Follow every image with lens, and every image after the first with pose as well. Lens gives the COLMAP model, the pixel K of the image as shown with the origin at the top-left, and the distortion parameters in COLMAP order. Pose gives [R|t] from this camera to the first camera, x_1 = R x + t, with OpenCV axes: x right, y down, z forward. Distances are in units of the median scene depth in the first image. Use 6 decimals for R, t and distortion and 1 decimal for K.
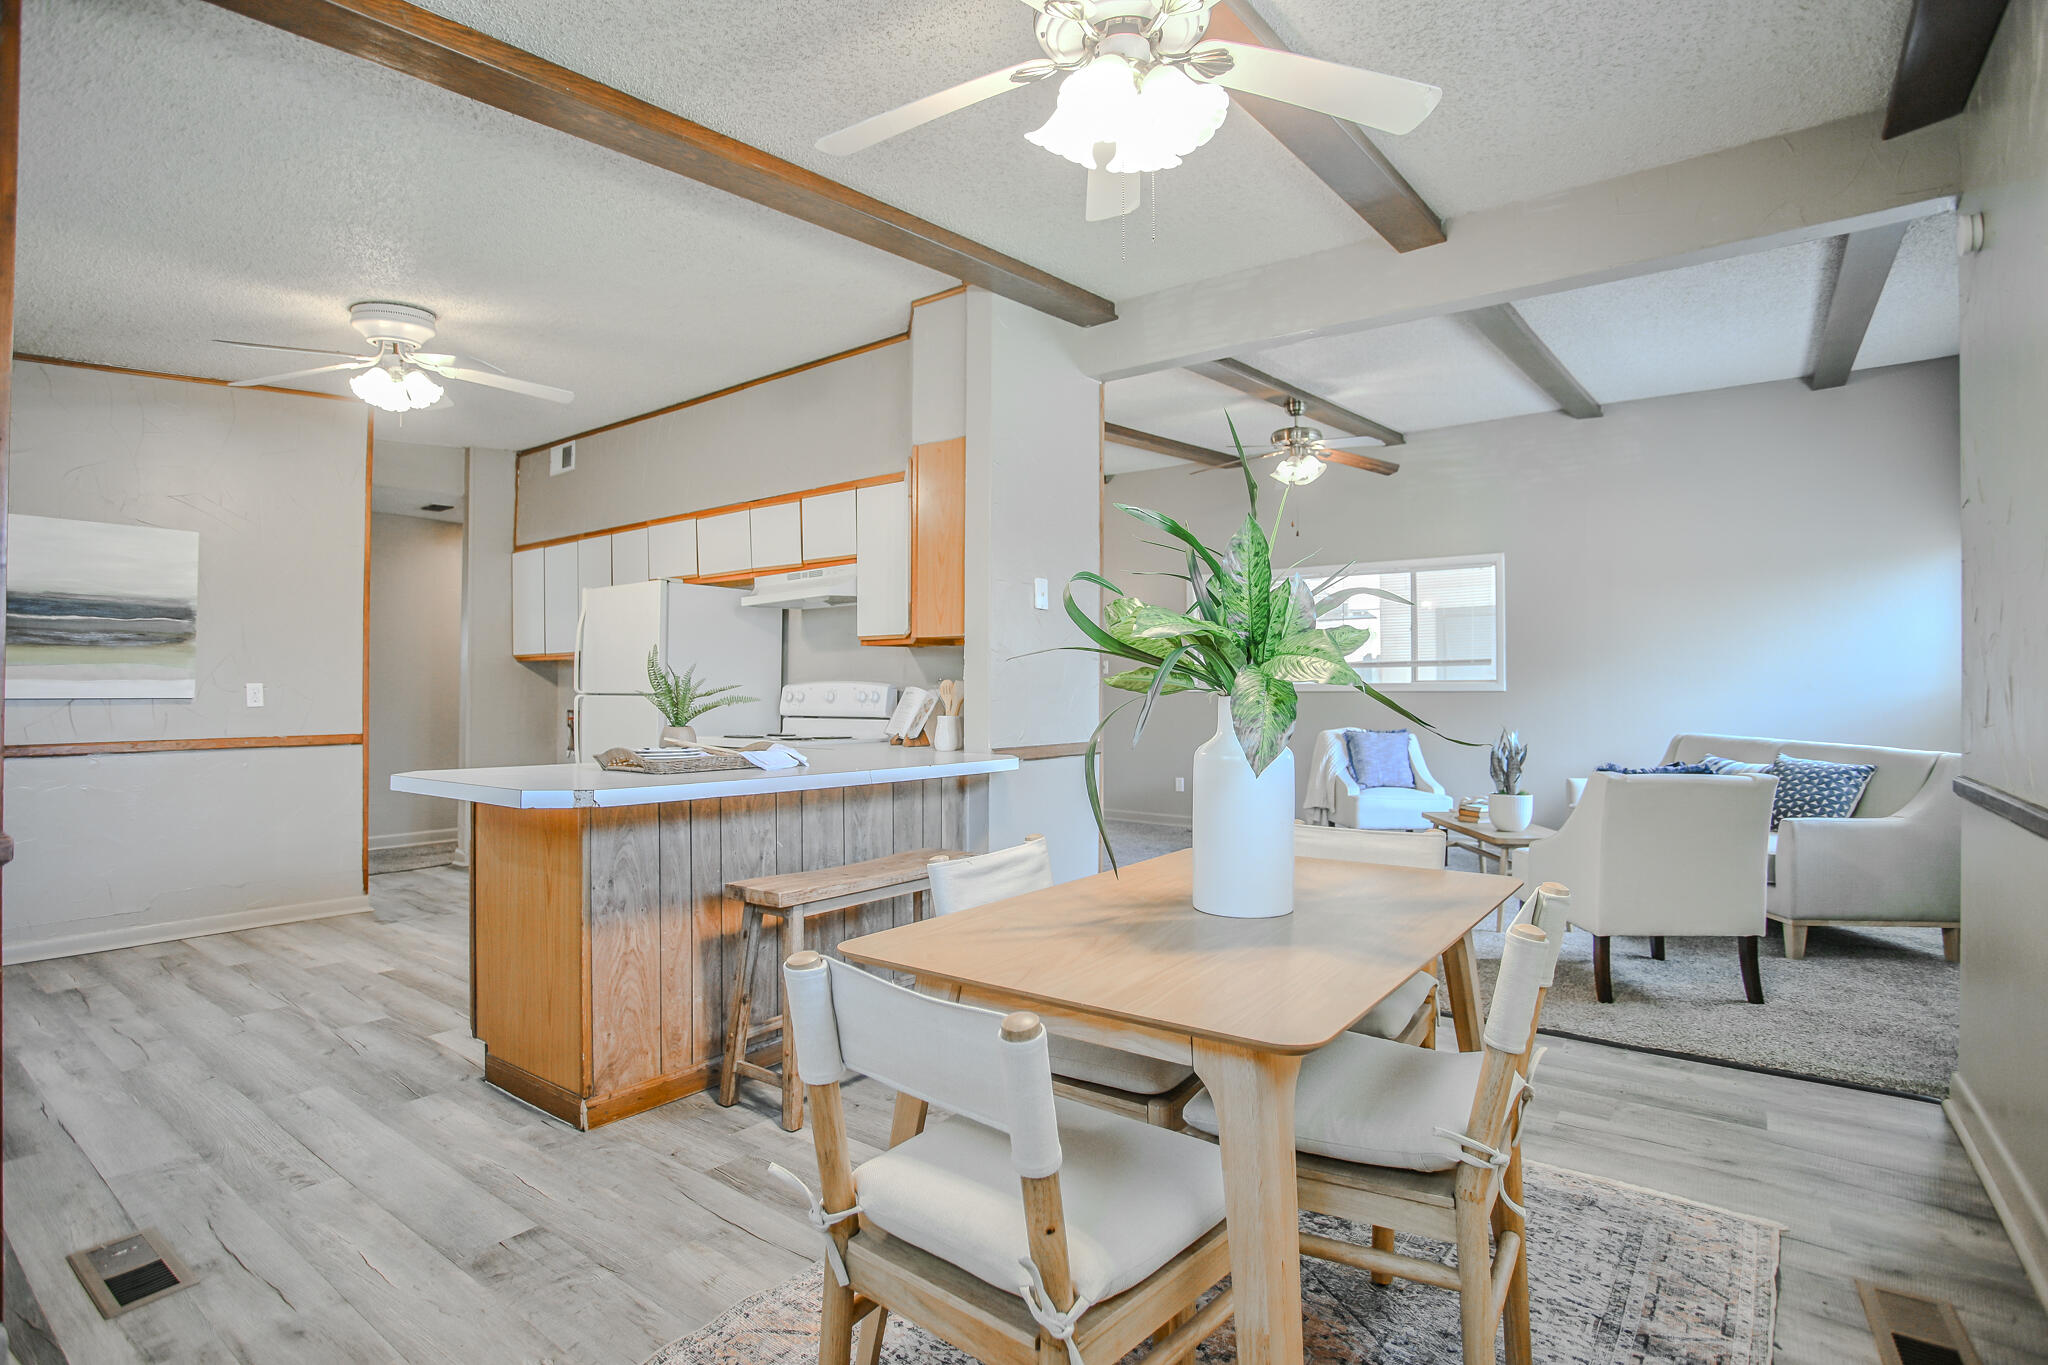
lens RADIAL K [[1010.3, 0, 1011.5], [0, 1010.3, 679.7], [0, 0, 1]] dist [-0.069988, 0.026328]
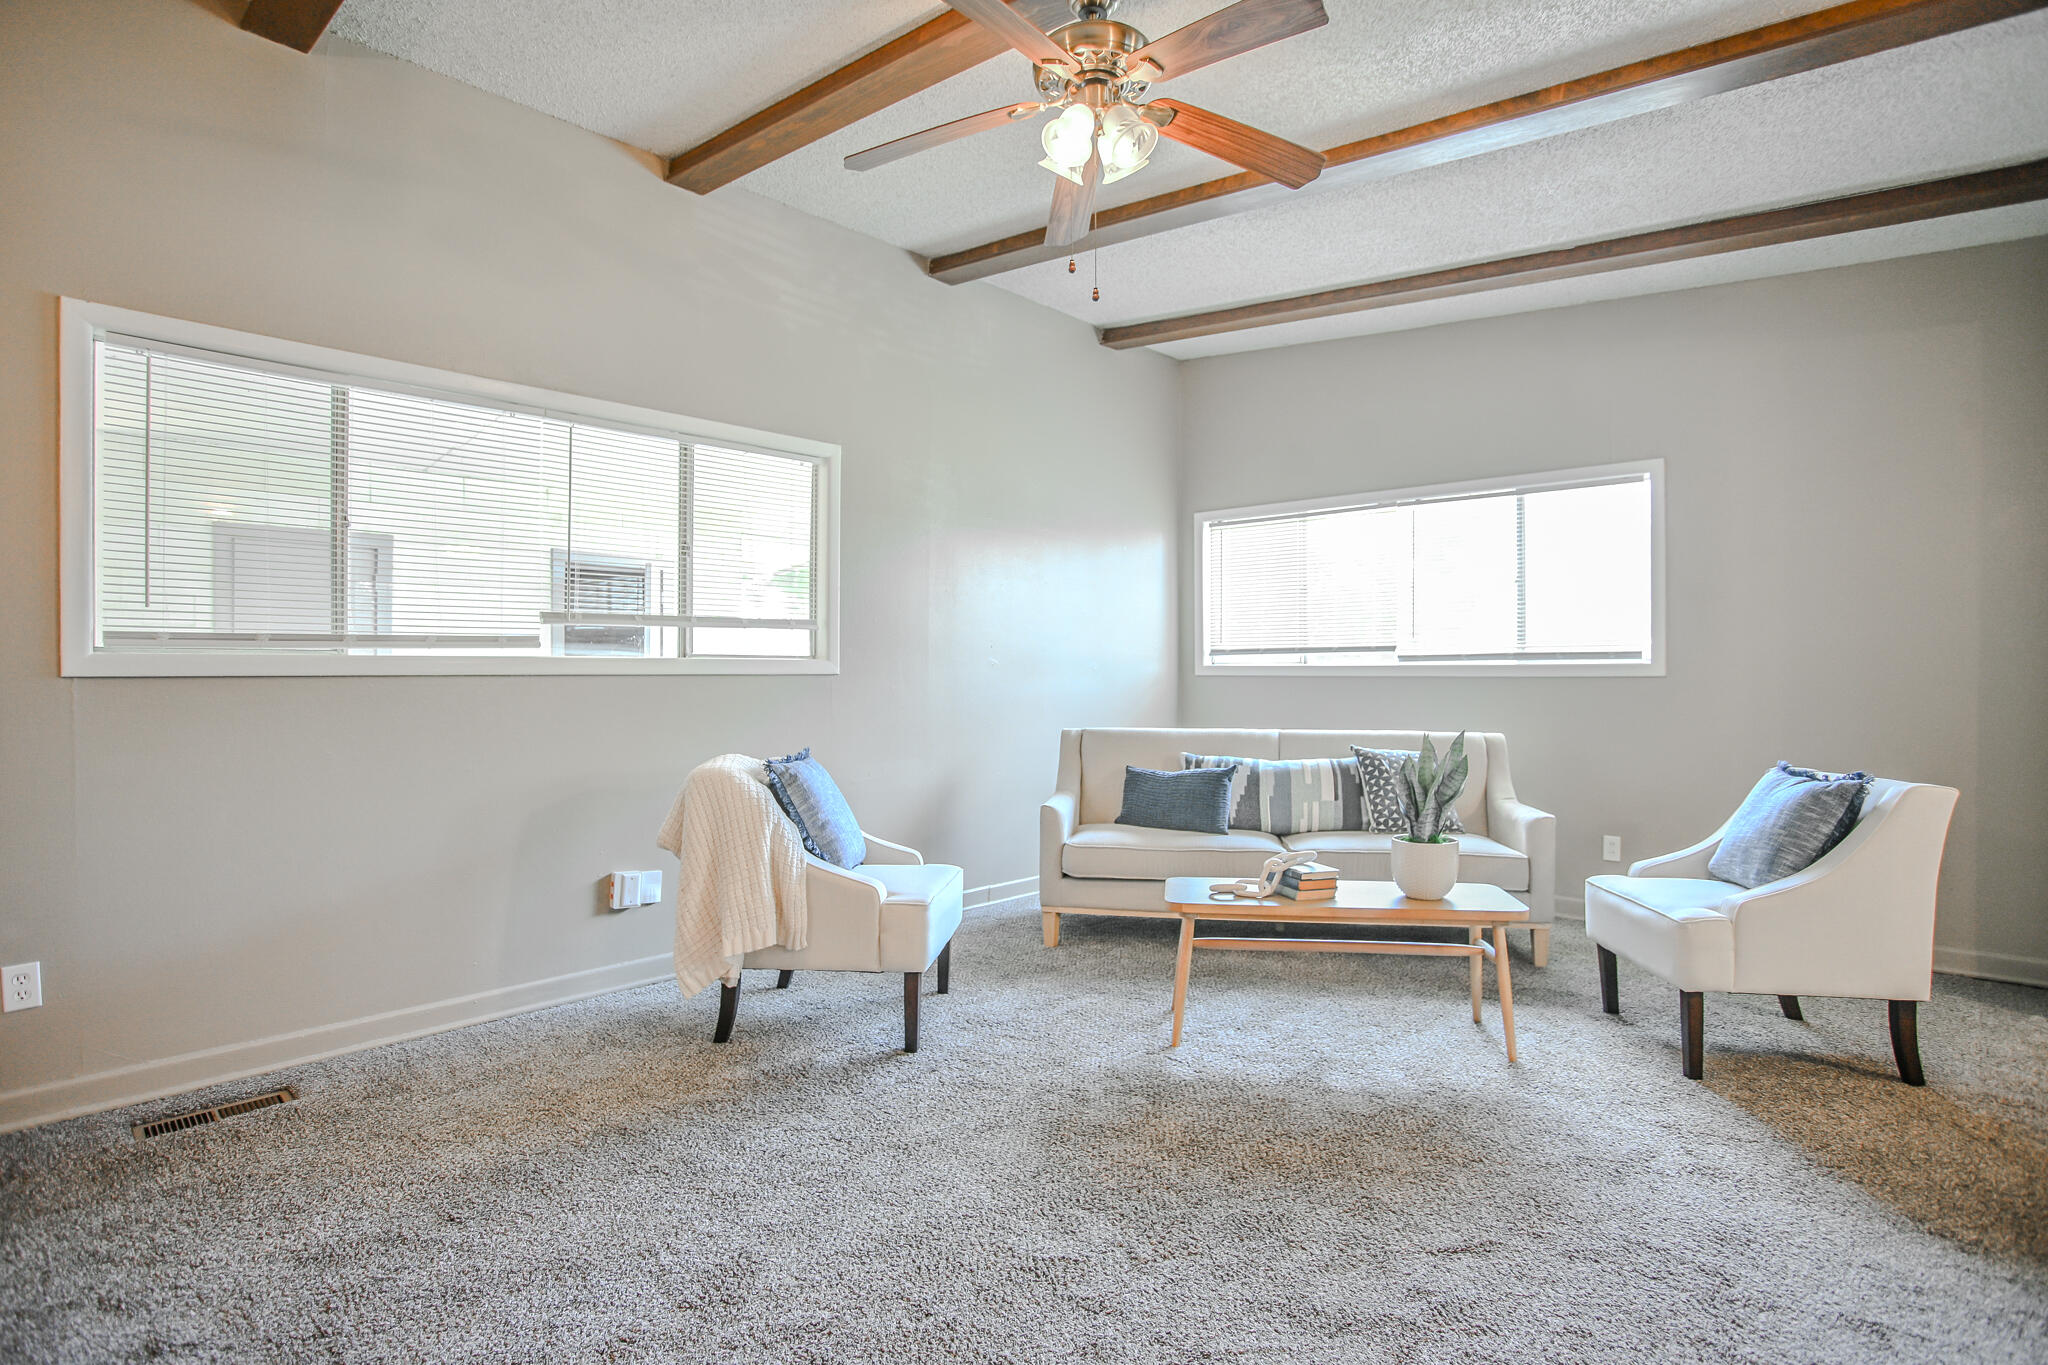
lens RADIAL K [[1014.8, 0, 1013.7], [0, 1014.8, 683.9], [0, 0, 1]] dist [-0.073116, 0.028199]
pose [[0.099119, -0.014459, 0.994970, -0.169606], [-0.013110, 0.999789, 0.015835, 0.010428], [-0.994989, -0.014614, 0.098909, 1.302614]]
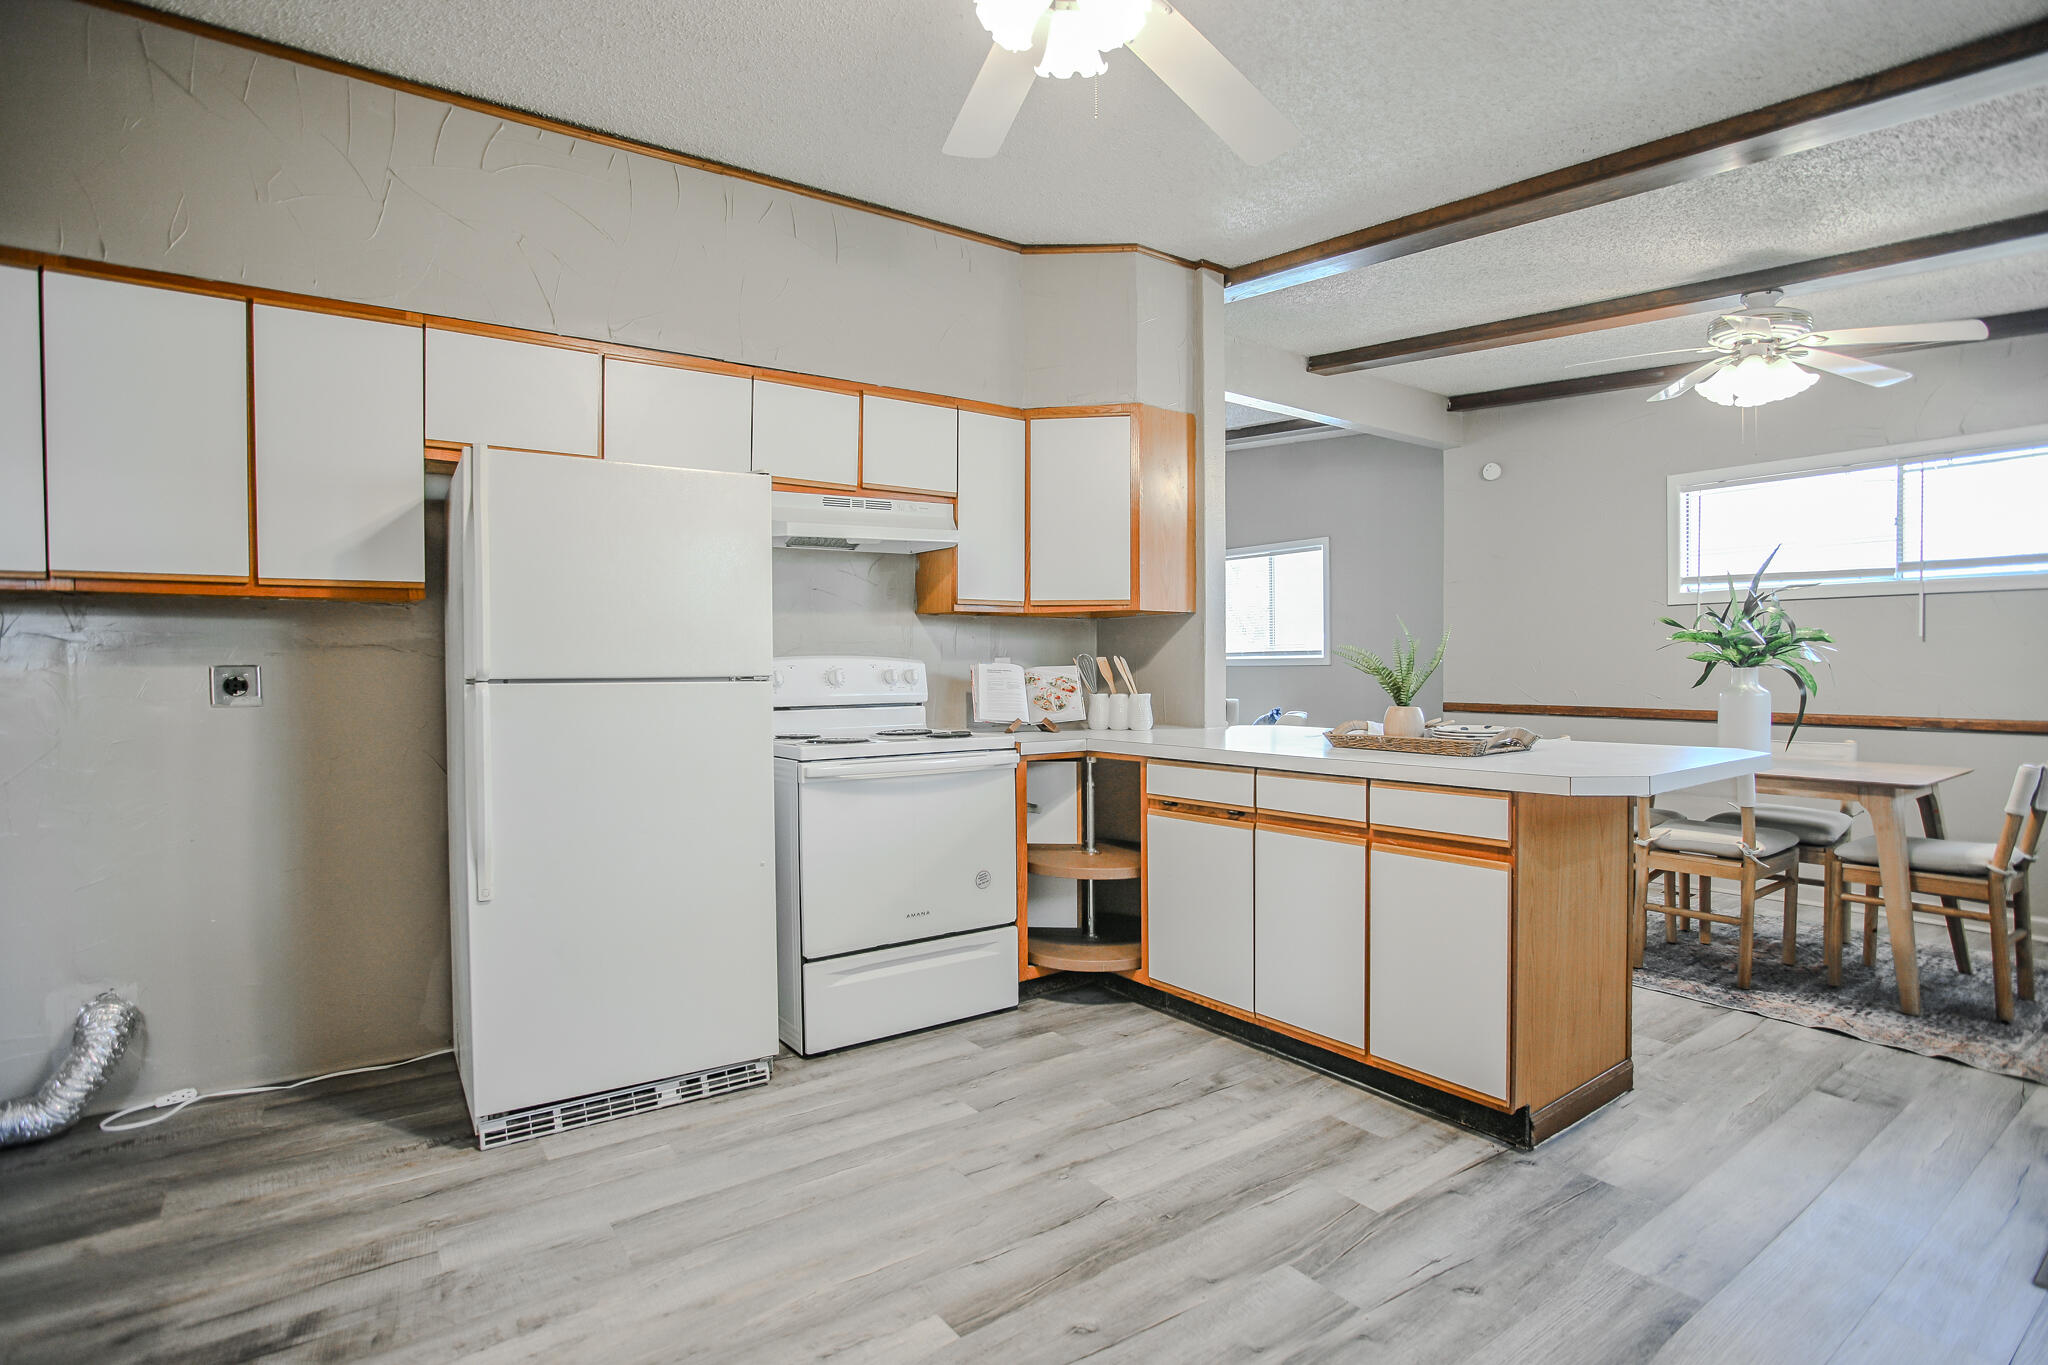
lens RADIAL K [[1014.8, 0, 1013.7], [0, 1014.8, 683.9], [0, 0, 1]] dist [-0.073116, 0.028199]
pose [[0.300066, -0.020124, 0.953706, -0.915459], [-0.003980, 0.999742, 0.022347, 0.004932], [-0.953910, -0.010502, 0.299909, 0.747861]]
